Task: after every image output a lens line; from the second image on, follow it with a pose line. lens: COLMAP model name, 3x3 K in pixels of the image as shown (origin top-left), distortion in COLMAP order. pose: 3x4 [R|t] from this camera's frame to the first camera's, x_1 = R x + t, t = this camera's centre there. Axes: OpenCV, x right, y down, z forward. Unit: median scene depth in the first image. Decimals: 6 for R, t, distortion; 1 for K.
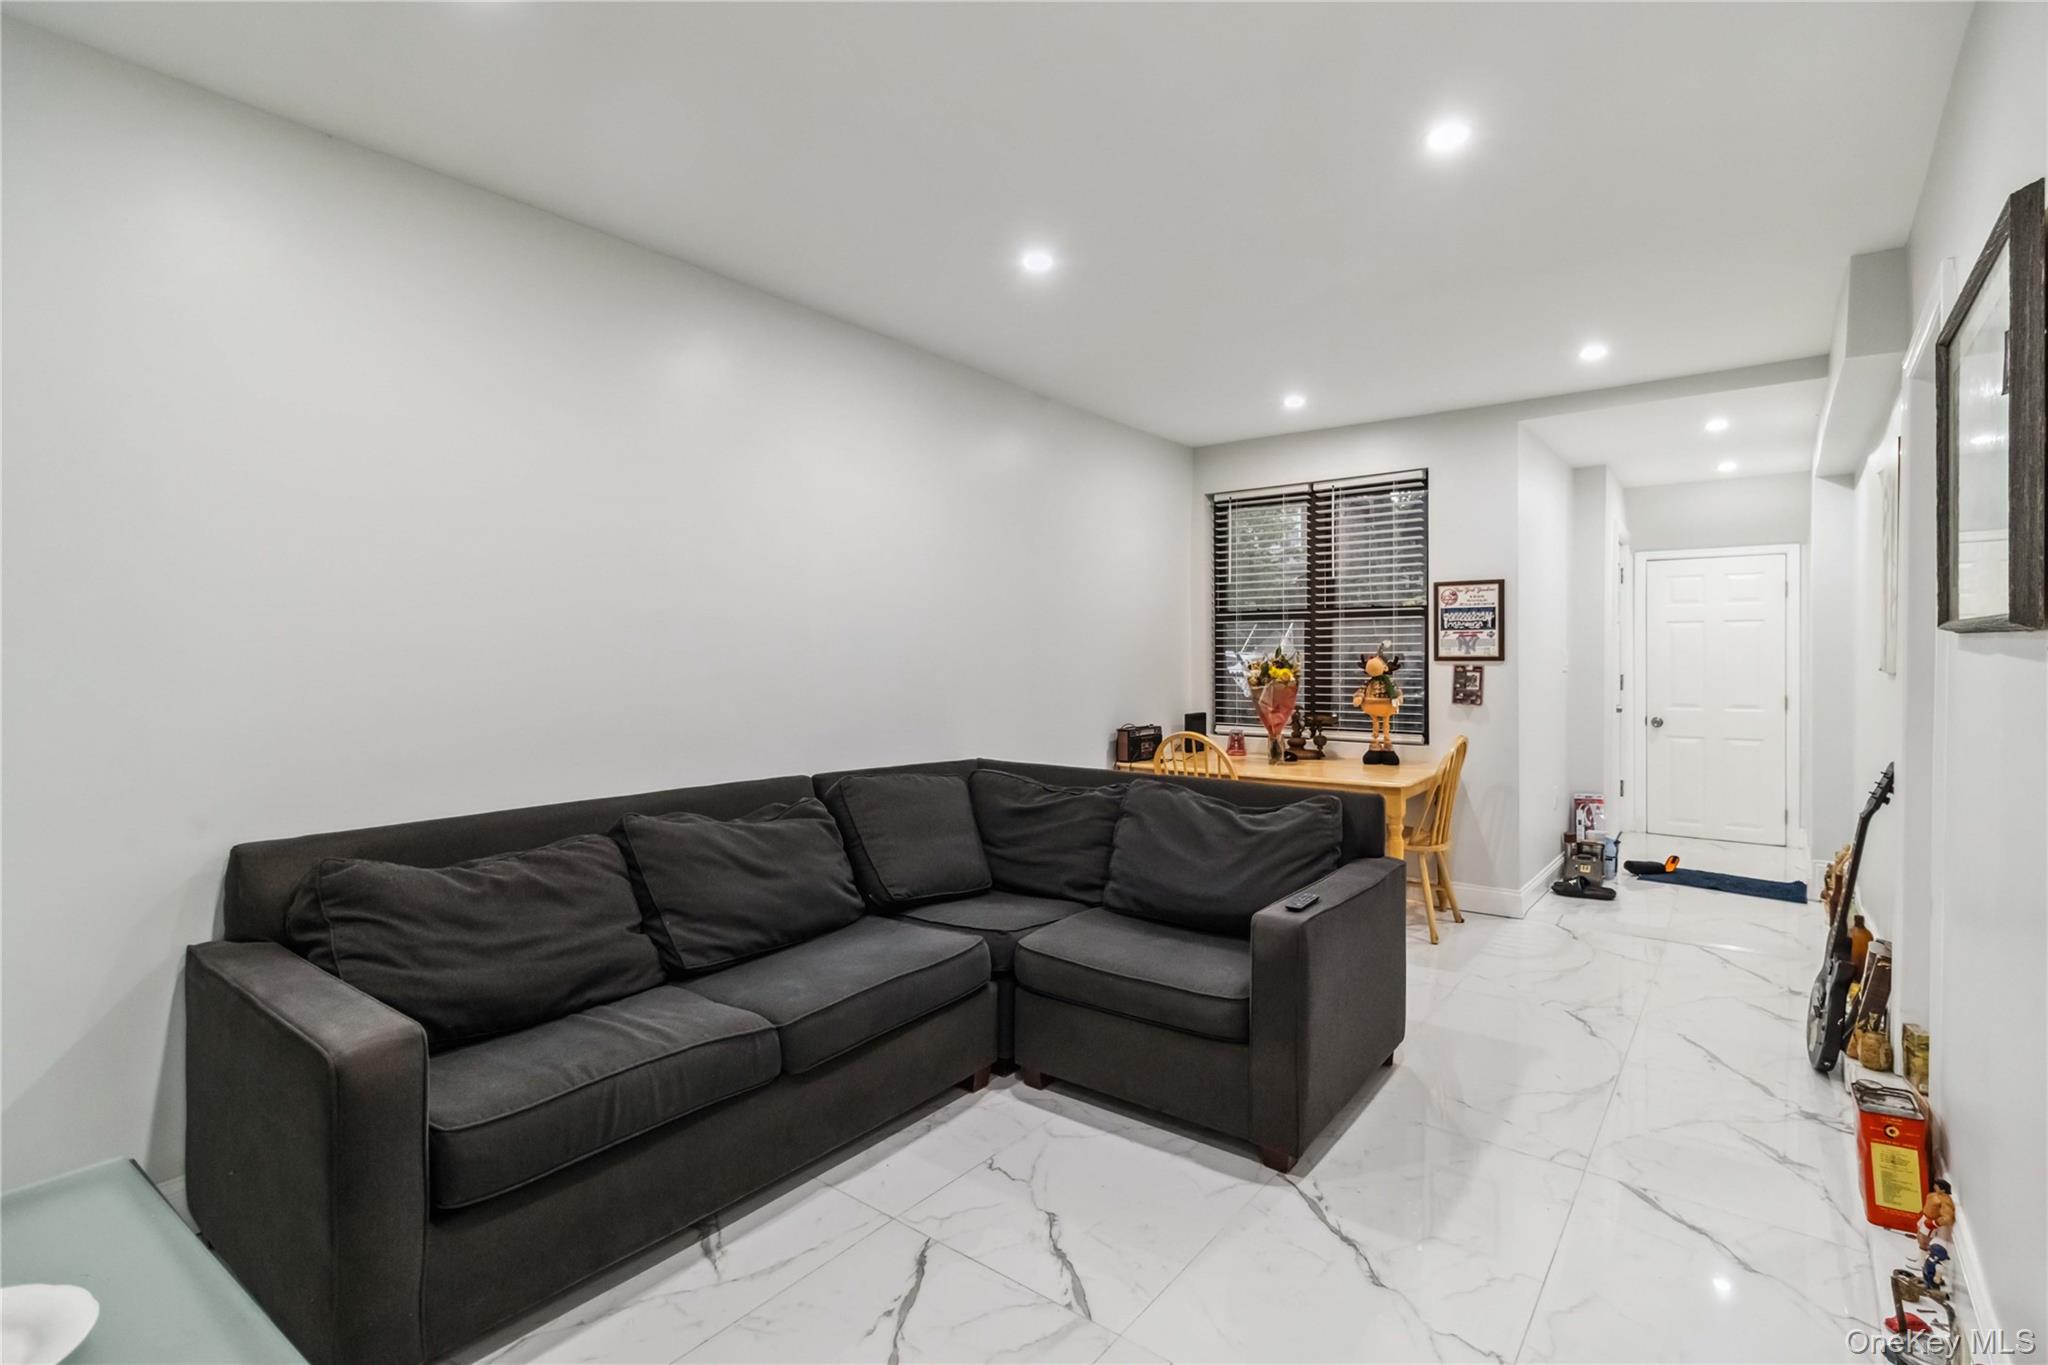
lens RADIAL K [[956.4, 0, 1031.1], [0, 956.4, 673.9], [0, 0, 1]] dist [-0.000979, 0.000084]
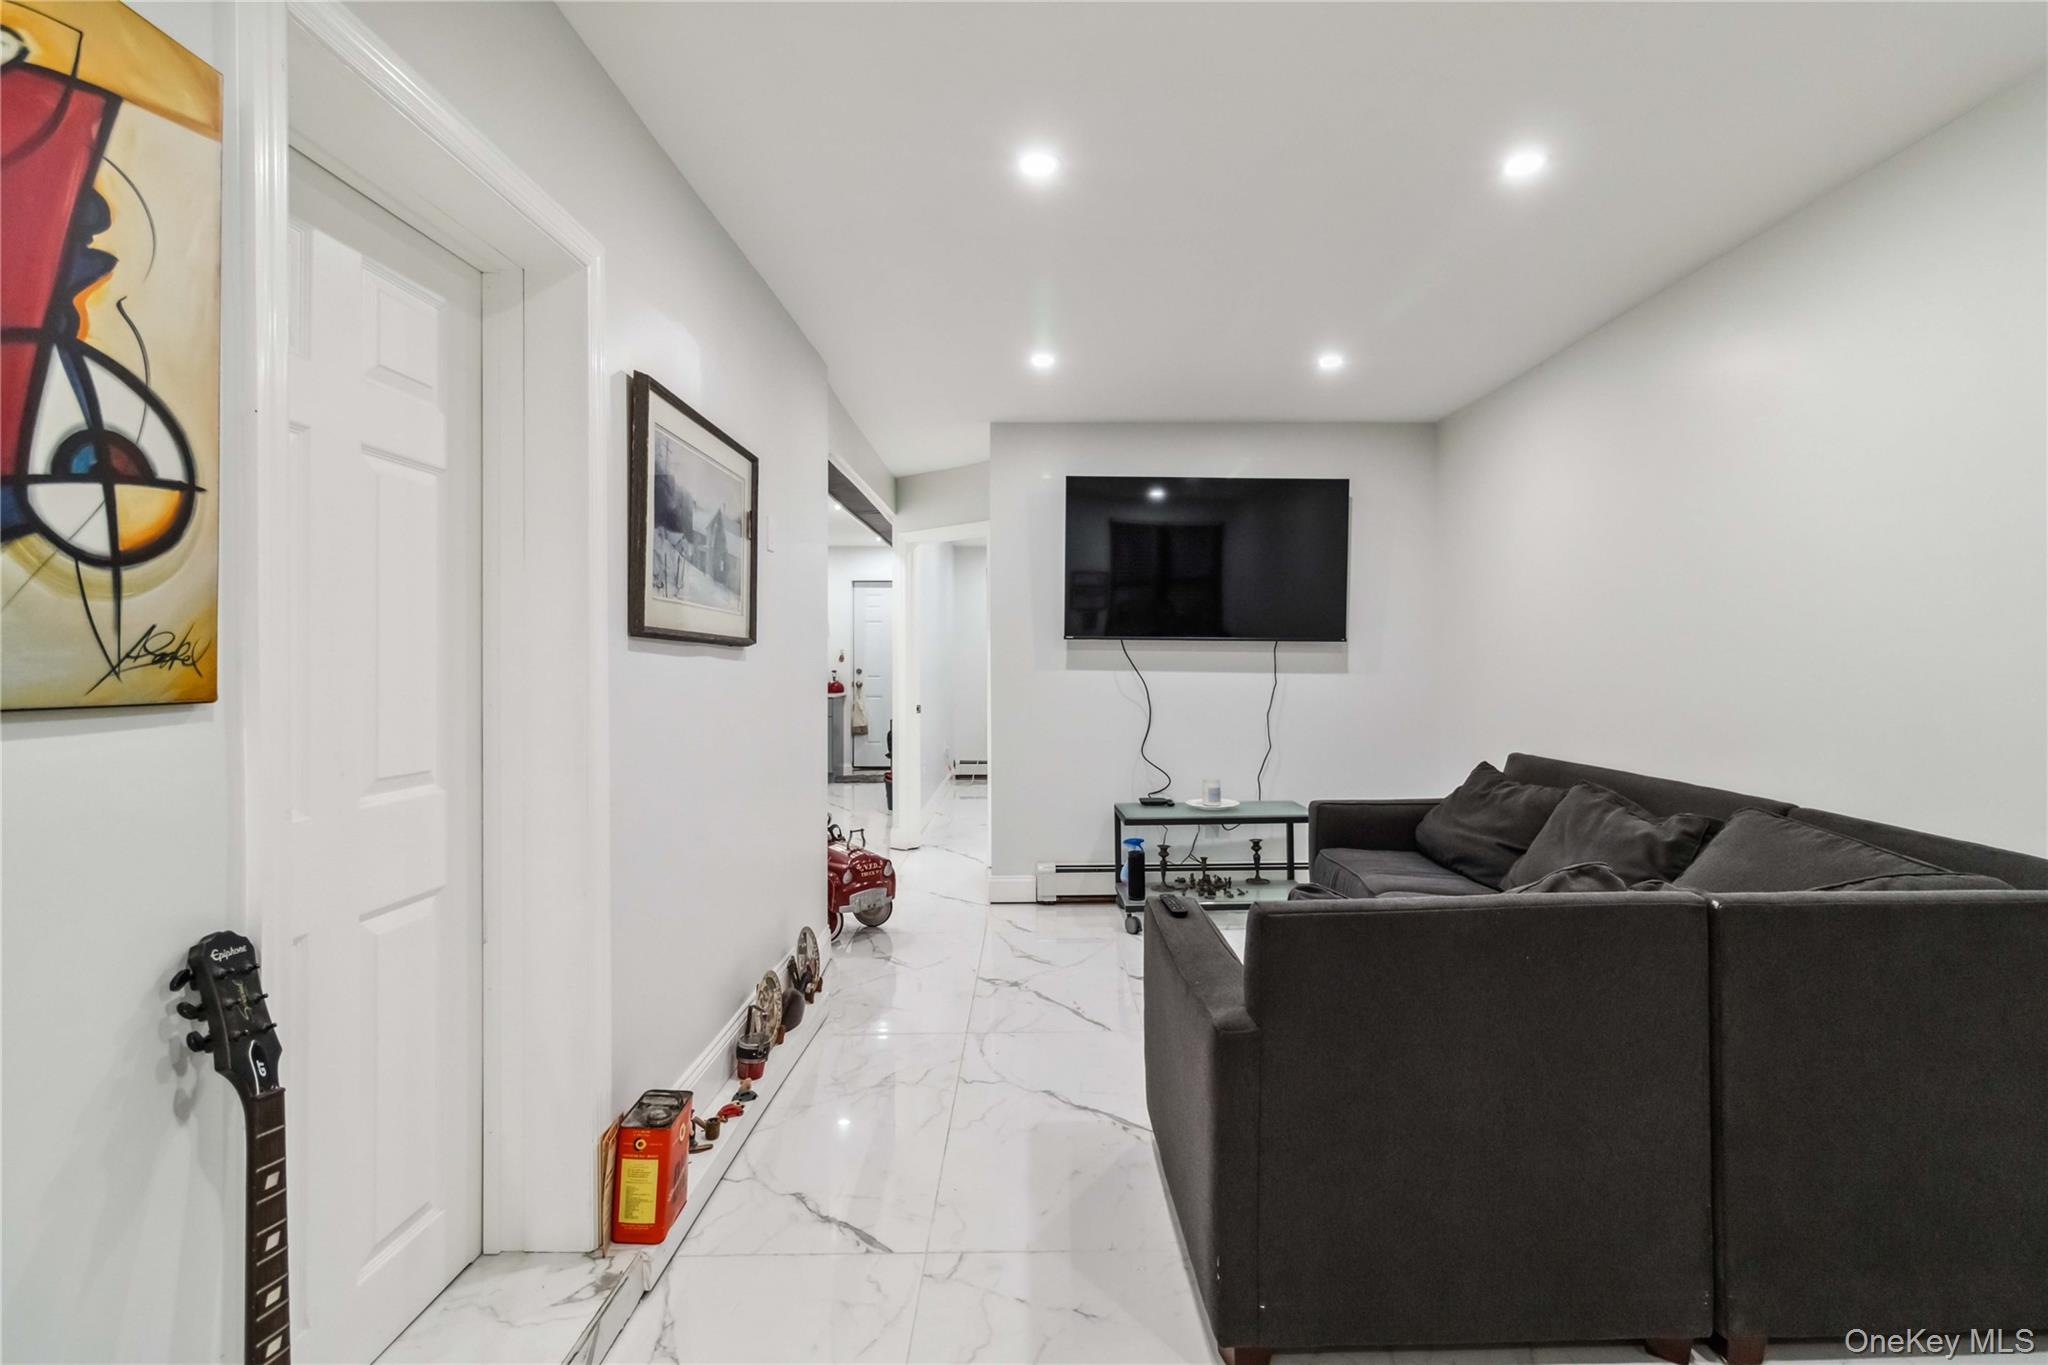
lens RADIAL K [[956.4, 0, 1031.1], [0, 956.4, 673.9], [0, 0, 1]] dist [-0.000979, 0.000084]
pose [[-0.795562, 0.010262, -0.605785, 0.515123], [-0.006407, 0.999658, 0.025349, -0.012784], [0.605838, 0.024048, -0.795224, 0.871710]]
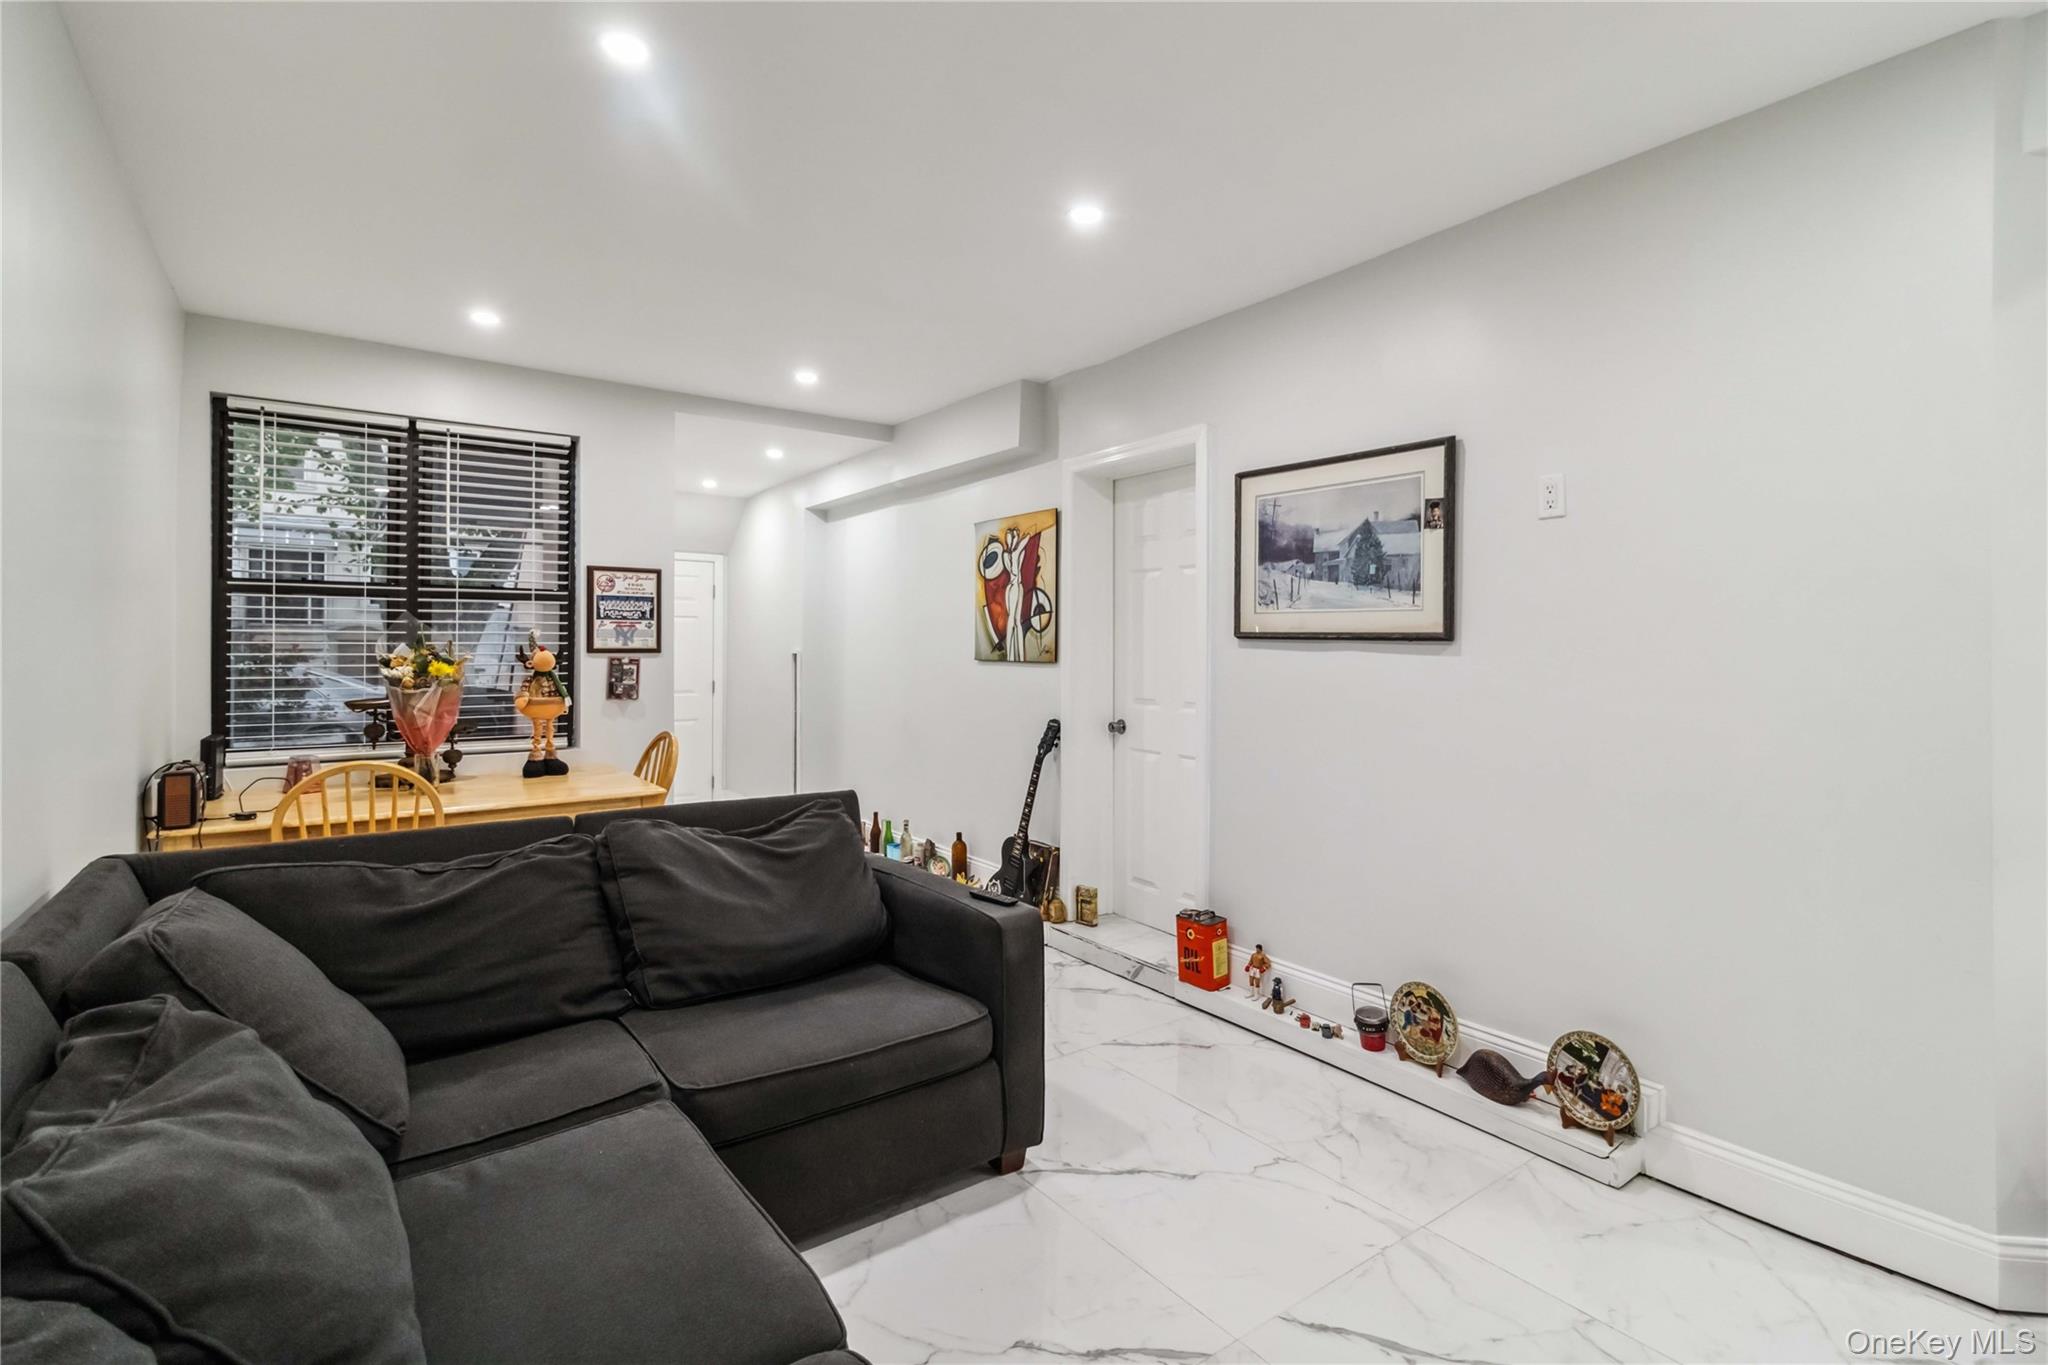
lens RADIAL K [[973.9, 0, 1059.5], [0, 973.9, 645.4], [0, 0, 1]] dist [0.001085, 0.000327]
pose [[0.259026, 0.004759, 0.965859, -0.353410], [0.012293, 0.999891, -0.008223, -0.008038], [-0.965792, 0.014003, 0.258939, 0.342997]]
